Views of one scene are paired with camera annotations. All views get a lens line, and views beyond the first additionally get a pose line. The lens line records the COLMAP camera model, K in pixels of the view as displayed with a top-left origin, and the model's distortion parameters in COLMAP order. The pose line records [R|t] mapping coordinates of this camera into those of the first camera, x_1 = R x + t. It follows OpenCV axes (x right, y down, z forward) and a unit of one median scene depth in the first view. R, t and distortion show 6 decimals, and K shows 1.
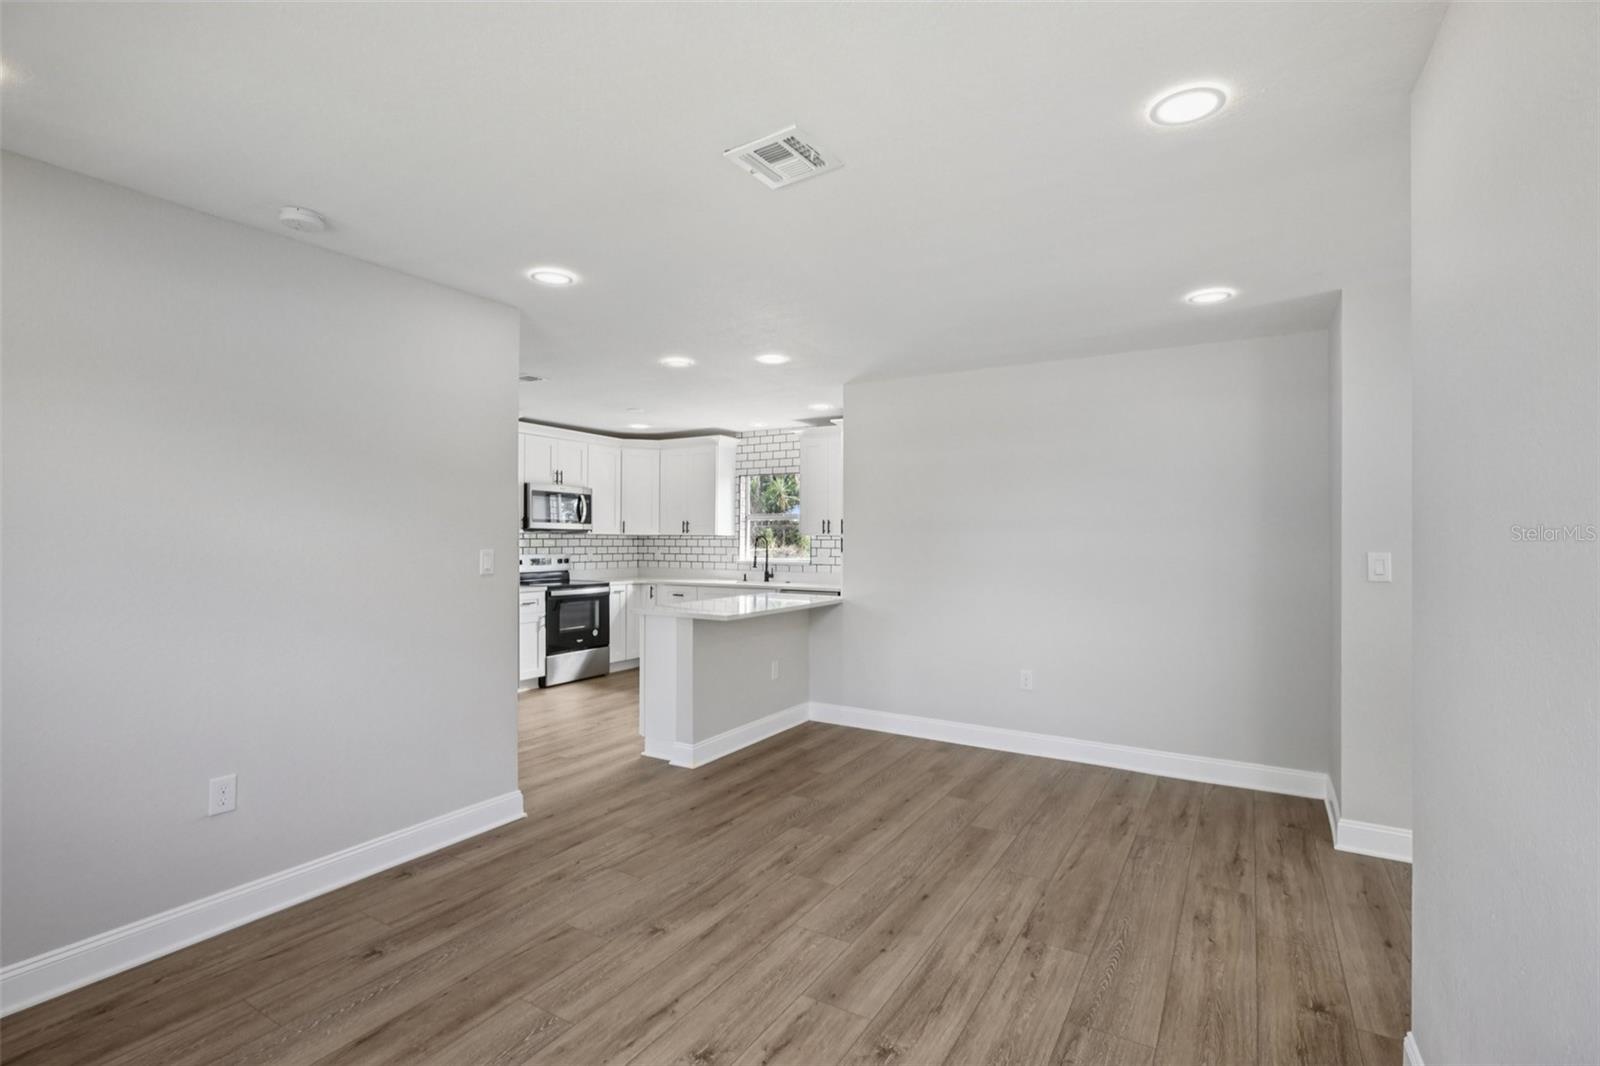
lens RADIAL K [[744.8, 0, 800.0], [0, 744.8, 533.0], [0, 0, 1]] dist [0.000014, 0.000331]
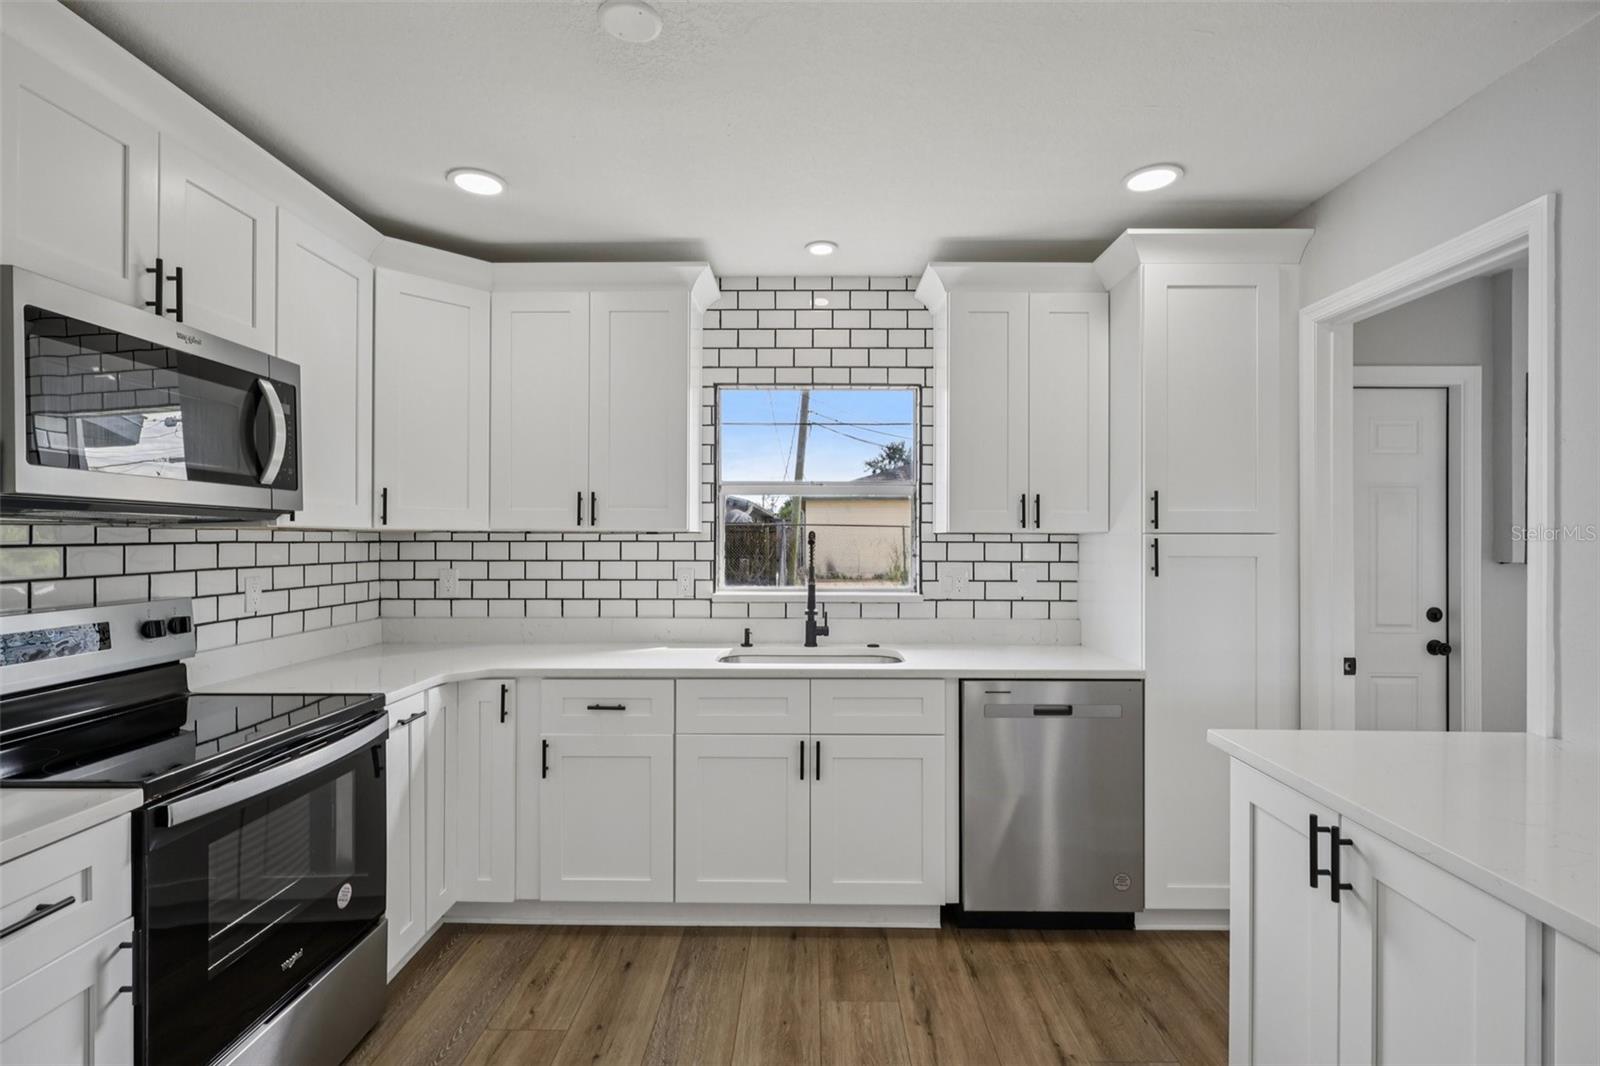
lens RADIAL K [[744.8, 0, 800.0], [0, 744.8, 533.0], [0, 0, 1]] dist [0.000014, 0.000331]
pose [[0.861801, 0.000261, 0.507246, -0.253519], [-0.002309, 0.999992, 0.003407, 0.002491], [-0.507241, -0.004107, 0.861794, 0.647638]]
